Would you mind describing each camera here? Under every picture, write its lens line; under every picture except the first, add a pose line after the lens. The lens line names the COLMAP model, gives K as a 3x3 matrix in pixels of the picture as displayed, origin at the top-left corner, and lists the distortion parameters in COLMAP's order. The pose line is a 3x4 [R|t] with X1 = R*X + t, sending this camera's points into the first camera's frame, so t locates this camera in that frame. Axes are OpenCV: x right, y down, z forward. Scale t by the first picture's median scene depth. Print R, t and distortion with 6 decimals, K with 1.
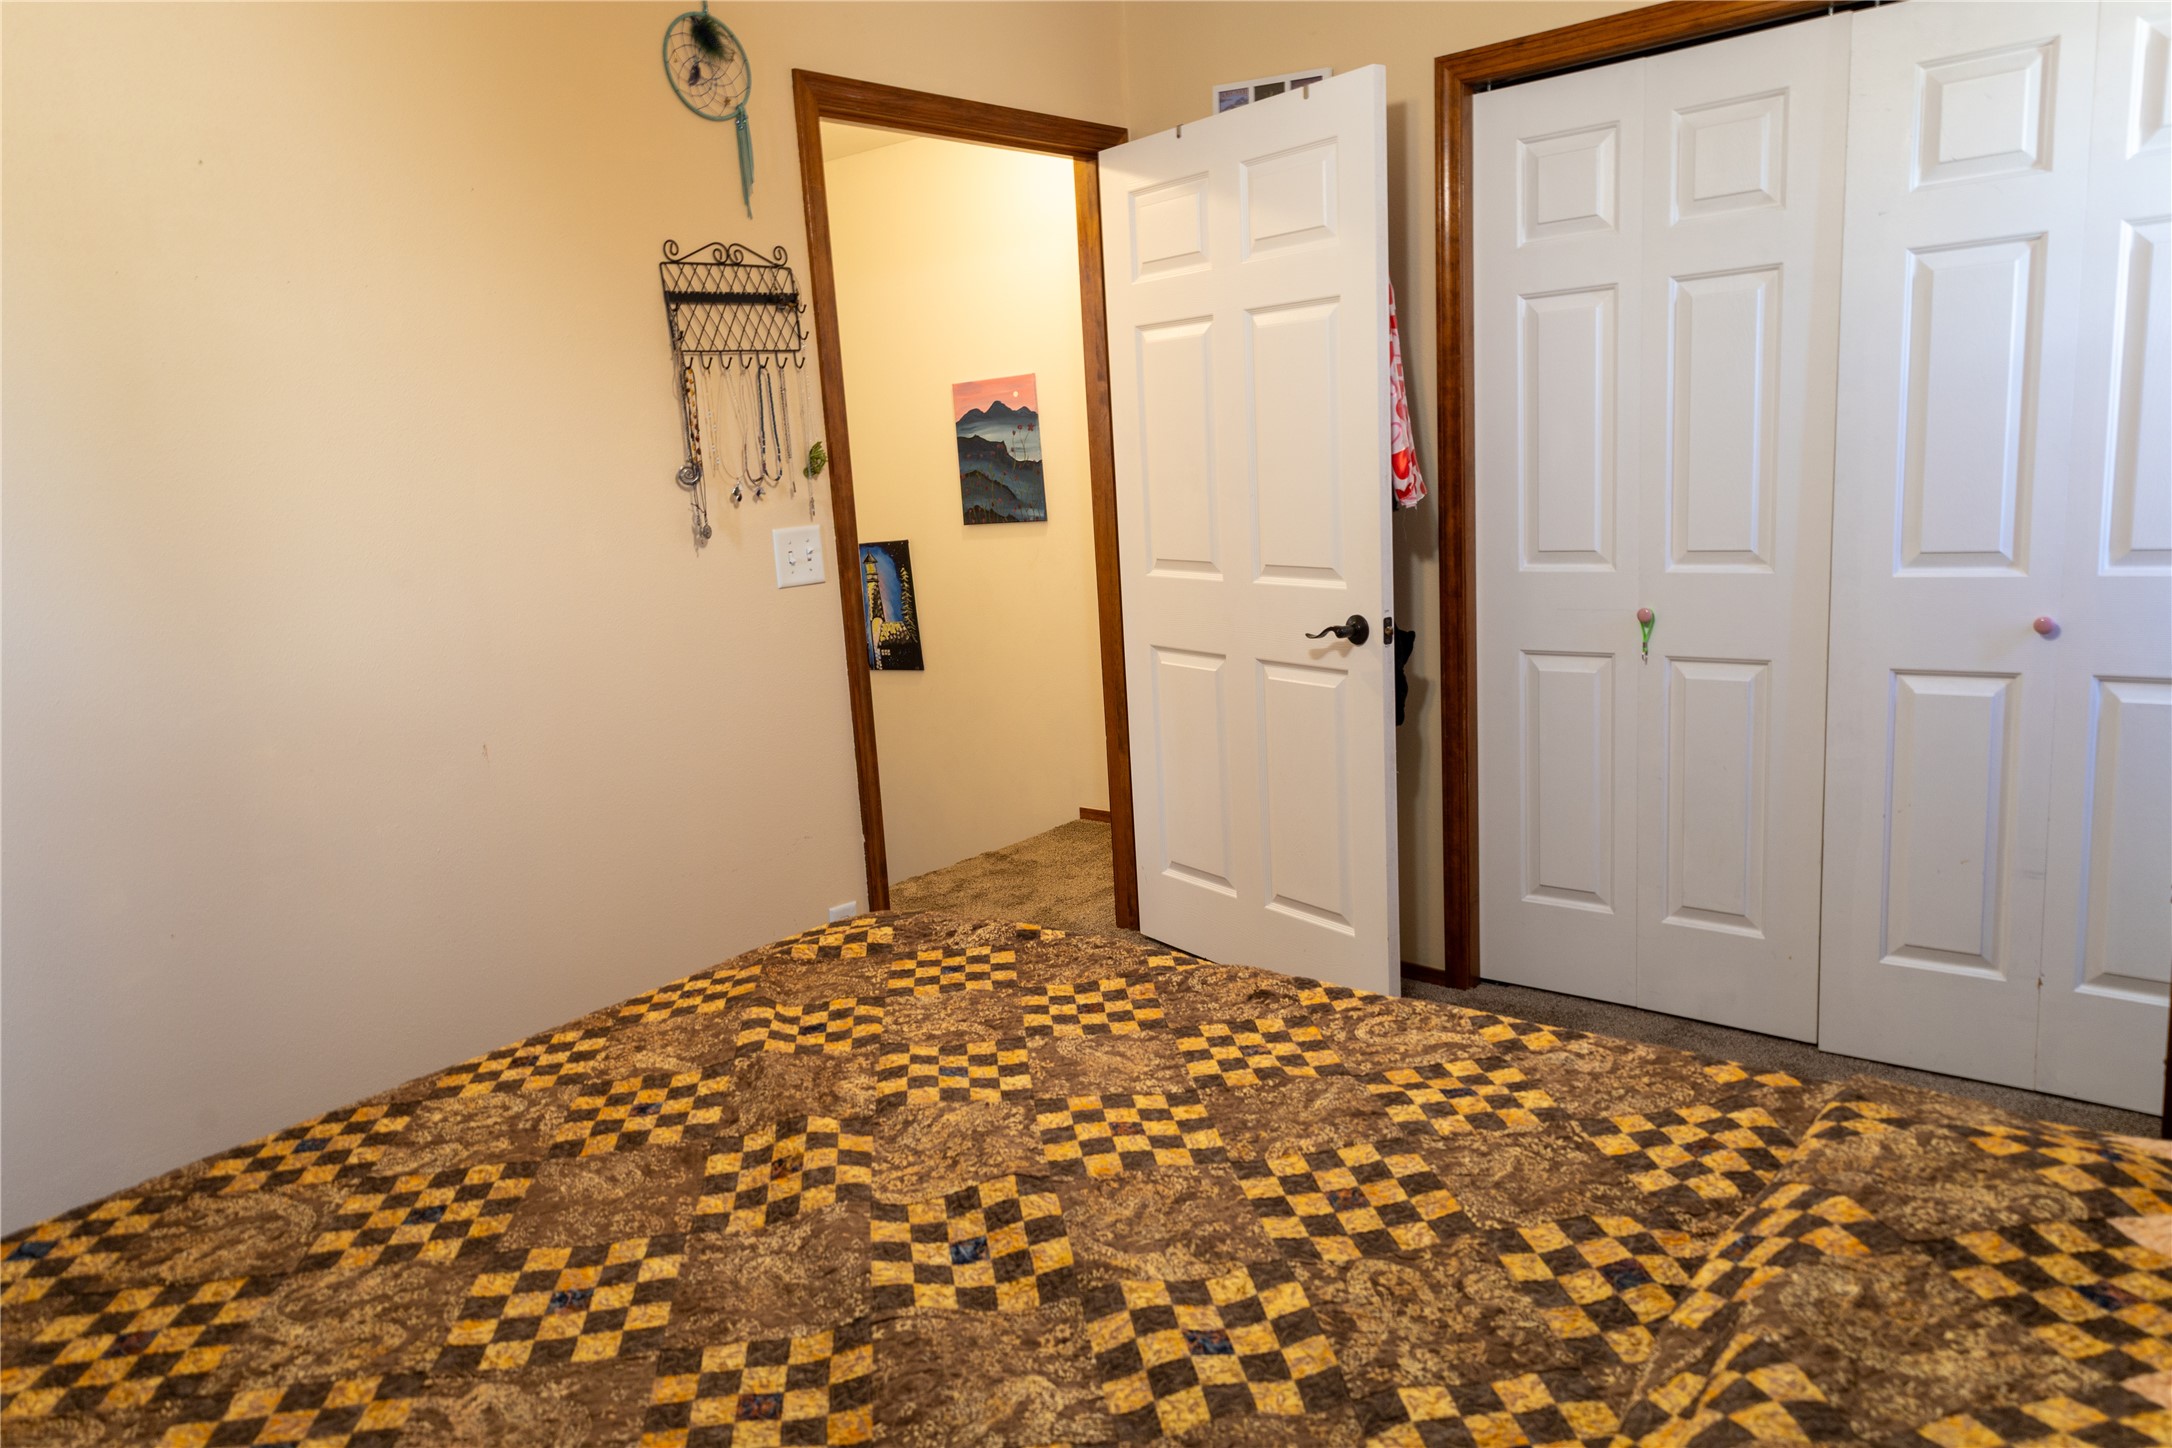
lens RADIAL K [[1474.6, 0, 1097.7], [0, 1474.6, 727.6], [0, 0, 1]] dist [0.026729, 0.001748]
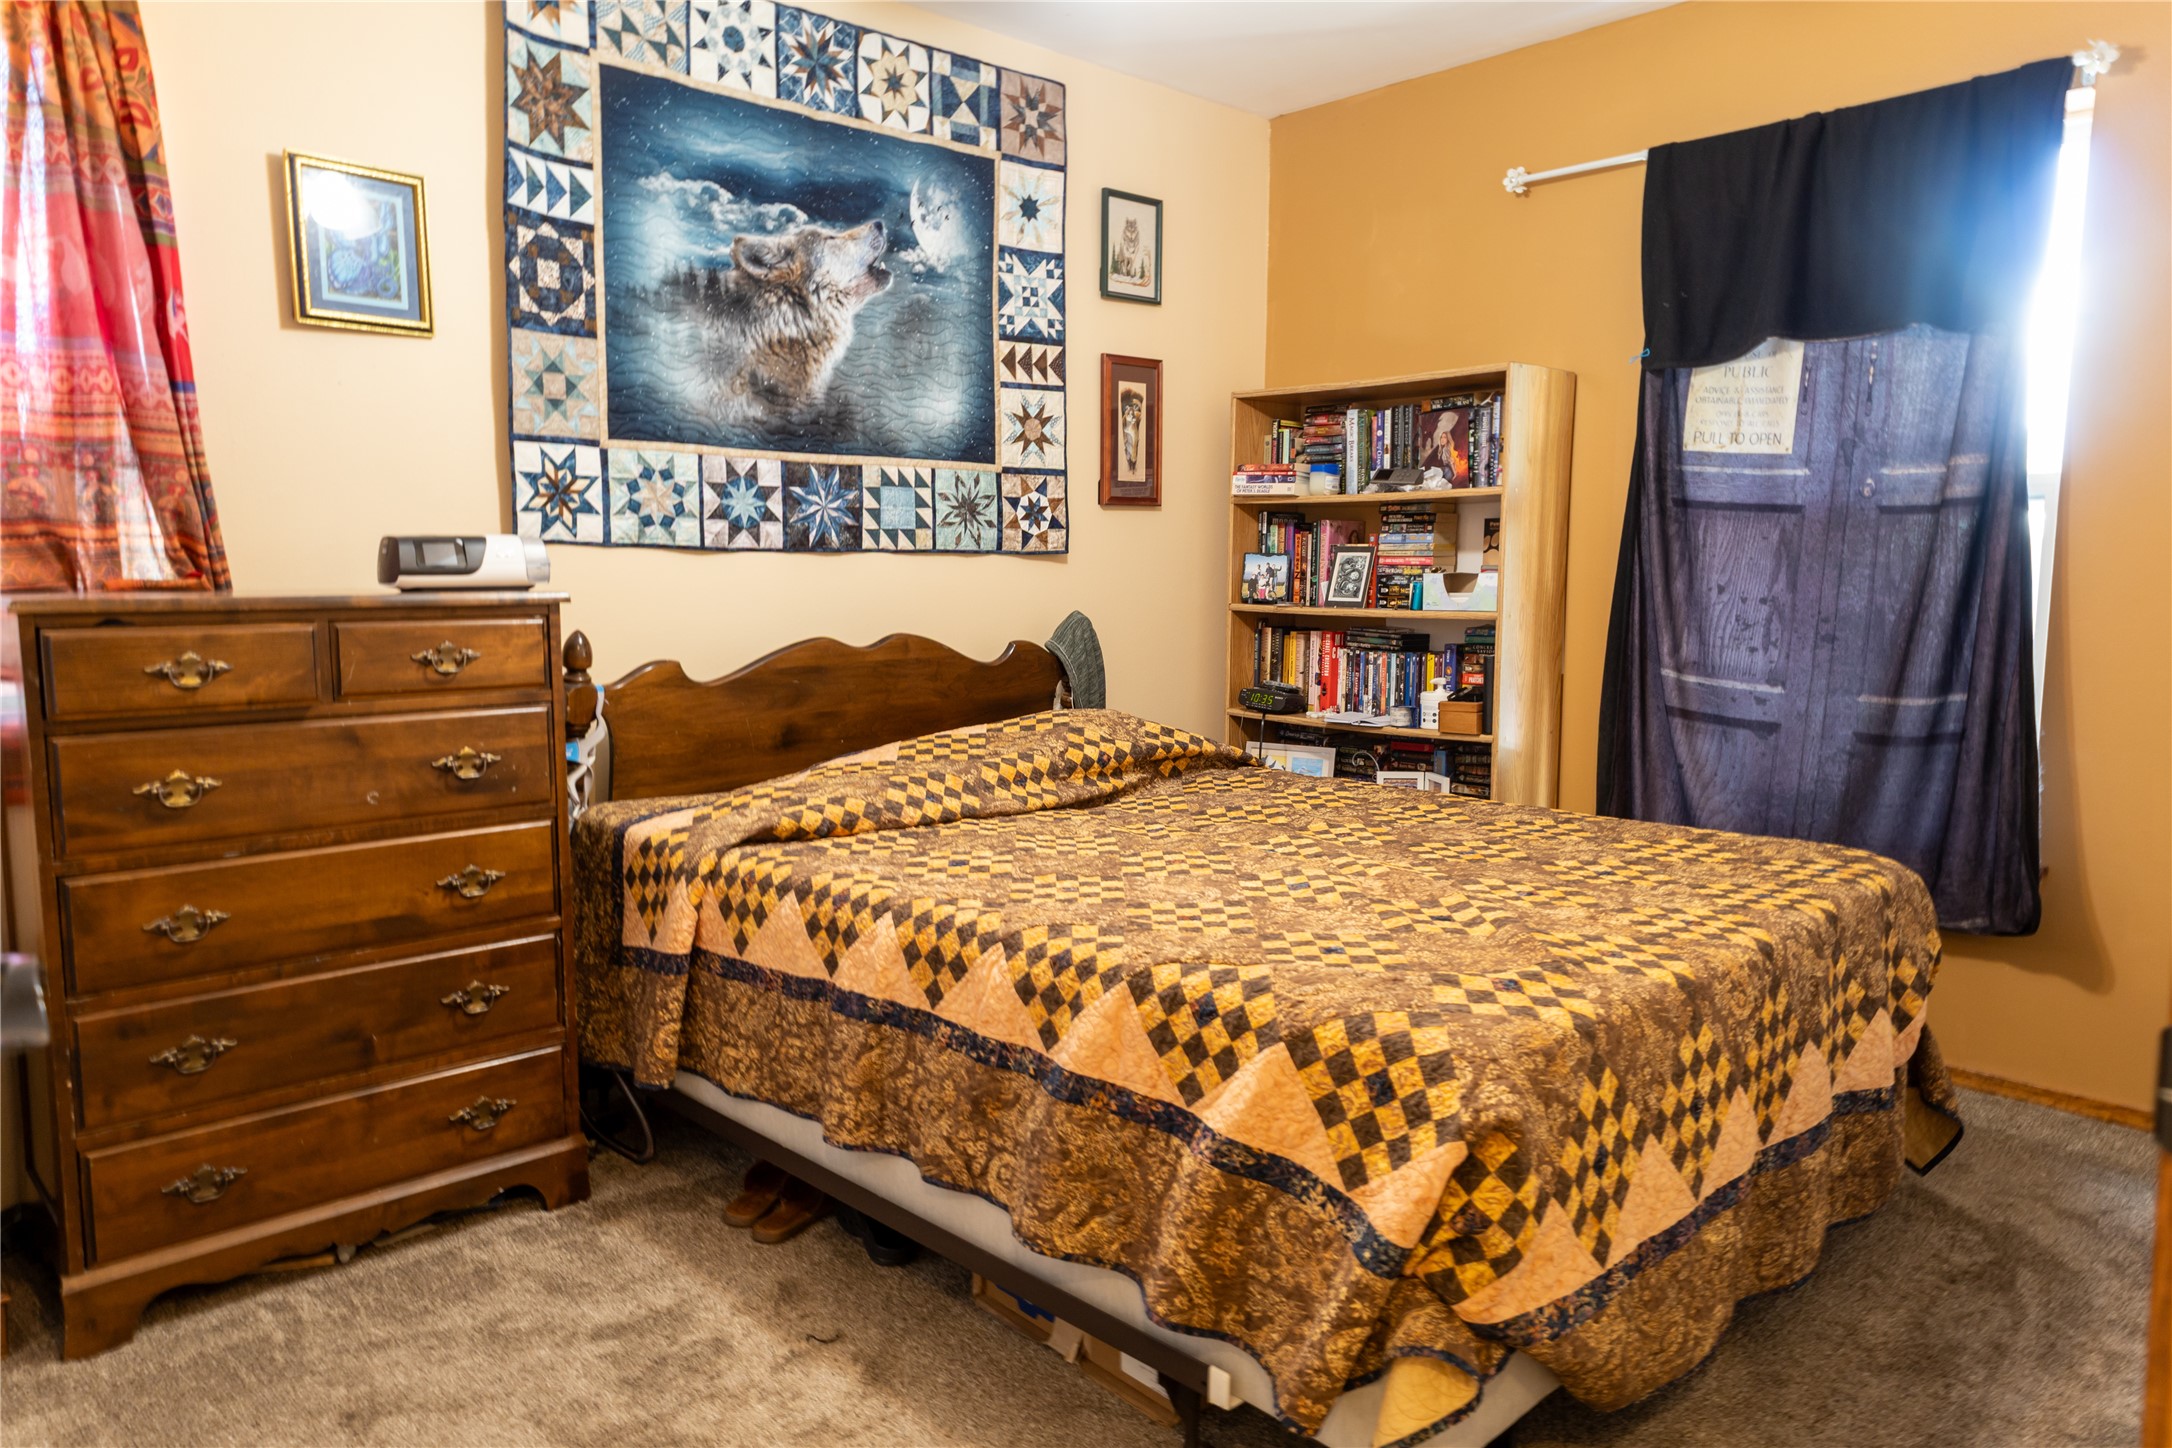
lens RADIAL K [[1474.6, 0, 1097.7], [0, 1474.6, 727.6], [0, 0, 1]] dist [0.026729, 0.001748]
pose [[-0.993102, 0.050476, 0.105835, -0.067228], [0.079160, 0.954482, 0.287572, -0.291051], [-0.086502, 0.293967, -0.951893, 2.187393]]
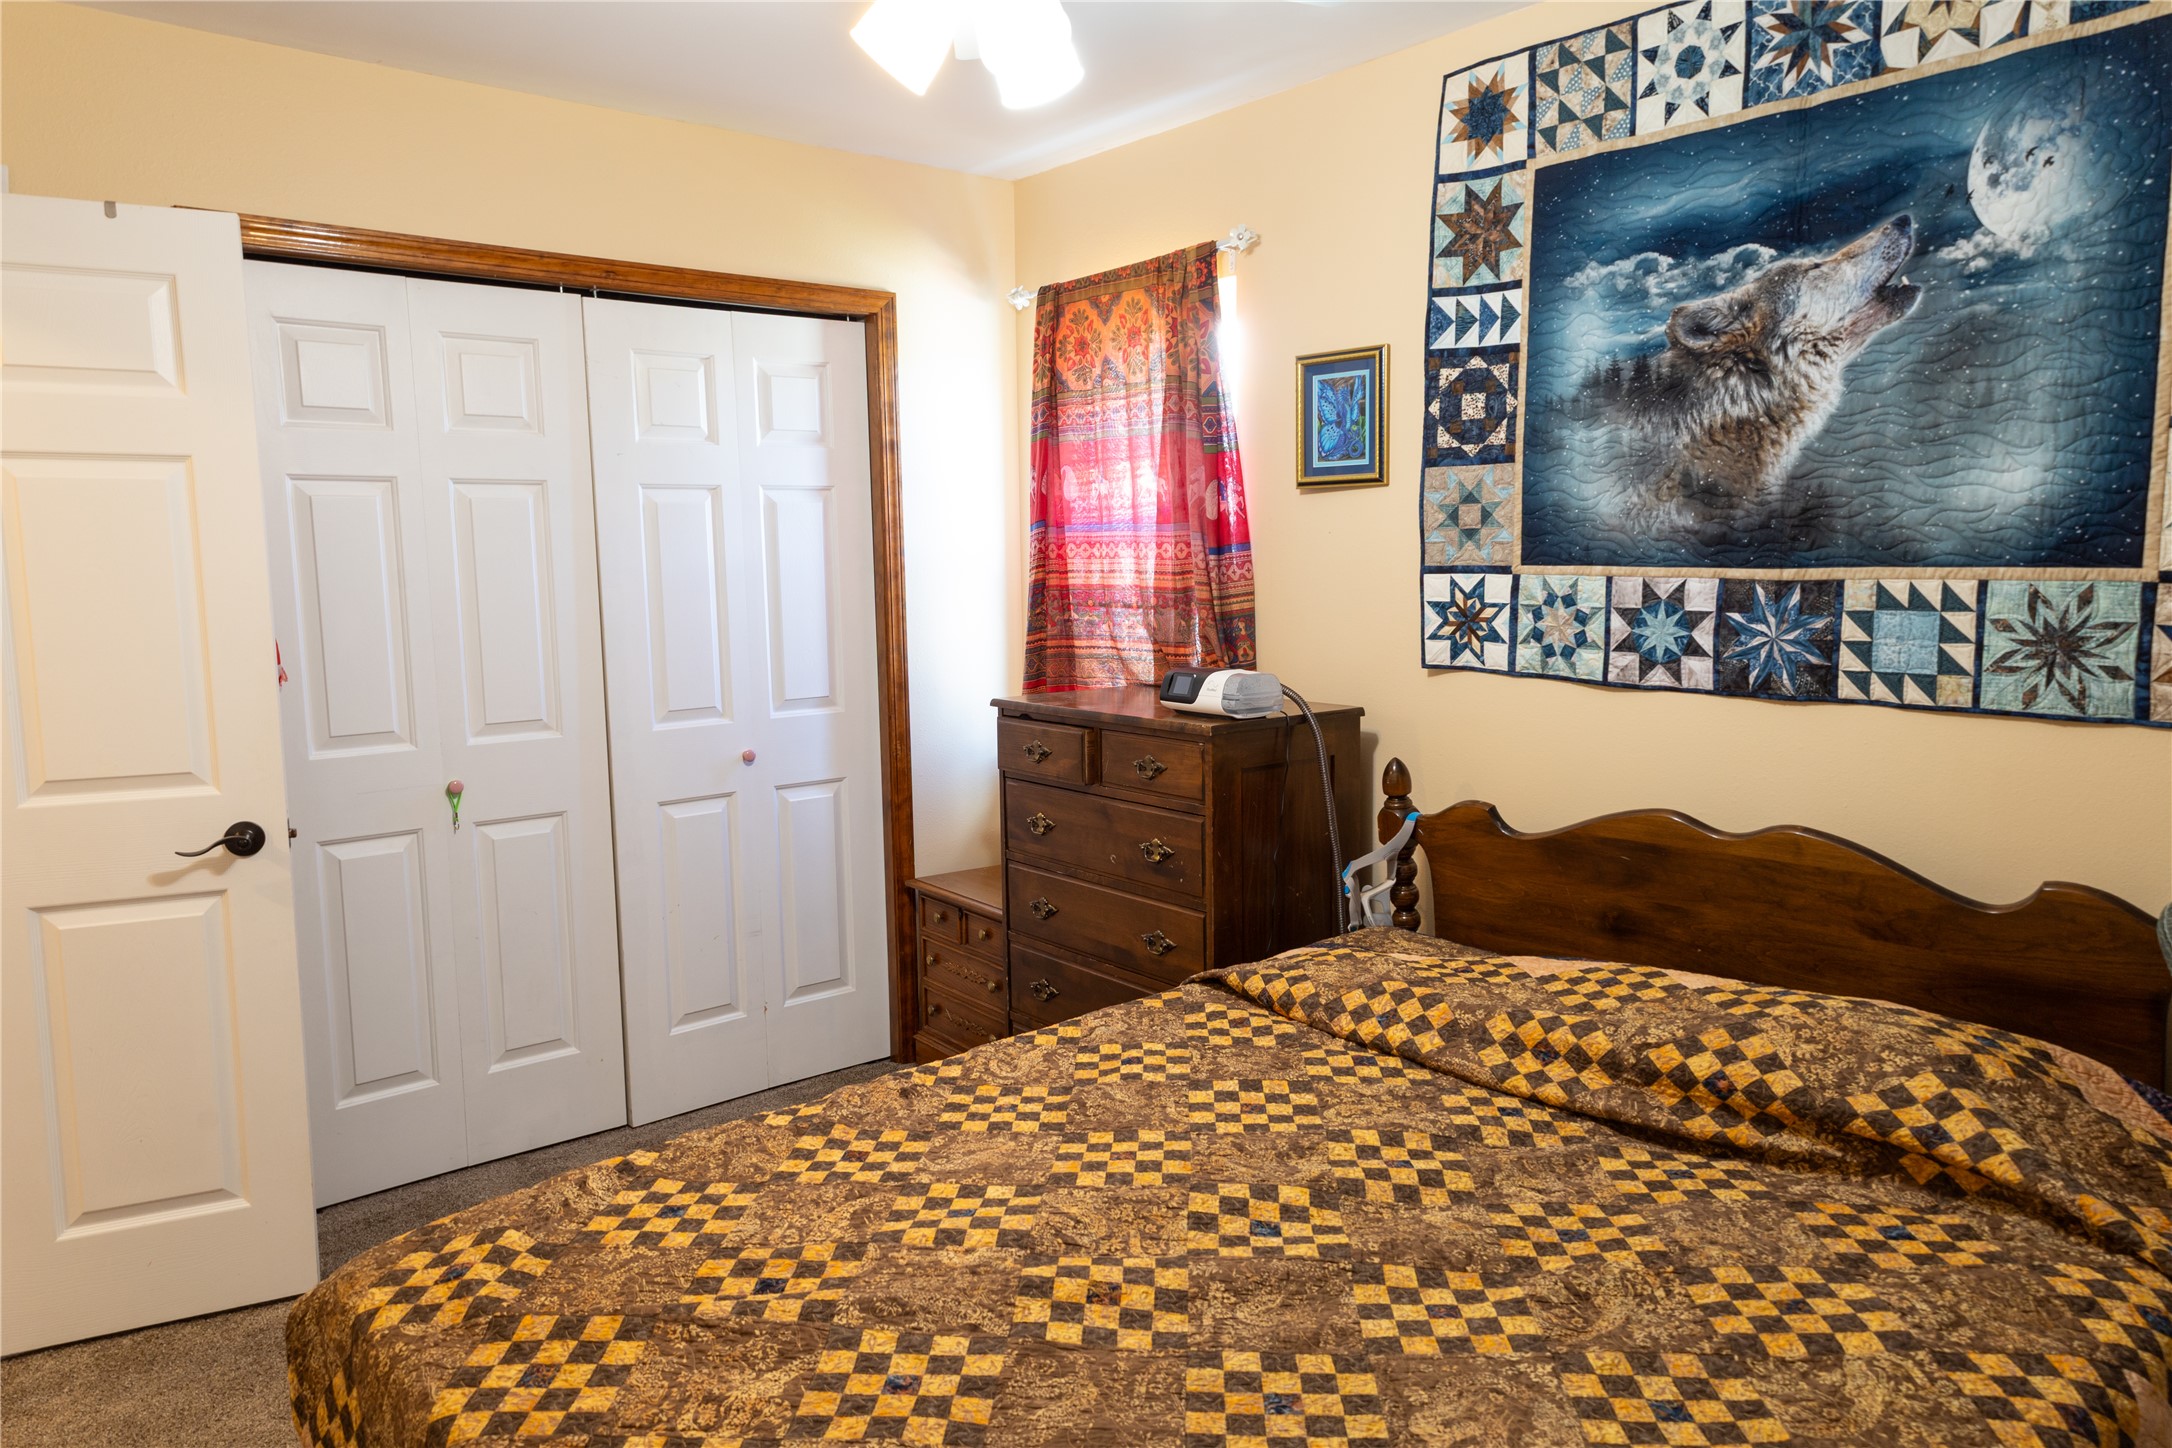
lens RADIAL K [[1474.6, 0, 1097.7], [0, 1474.6, 727.6], [0, 0, 1]] dist [0.026729, 0.001748]
pose [[0.169682, -0.061805, 0.983559, -1.066960], [0.186236, 0.982060, 0.029582, -0.114535], [-0.967742, 0.178155, 0.178148, 0.648341]]
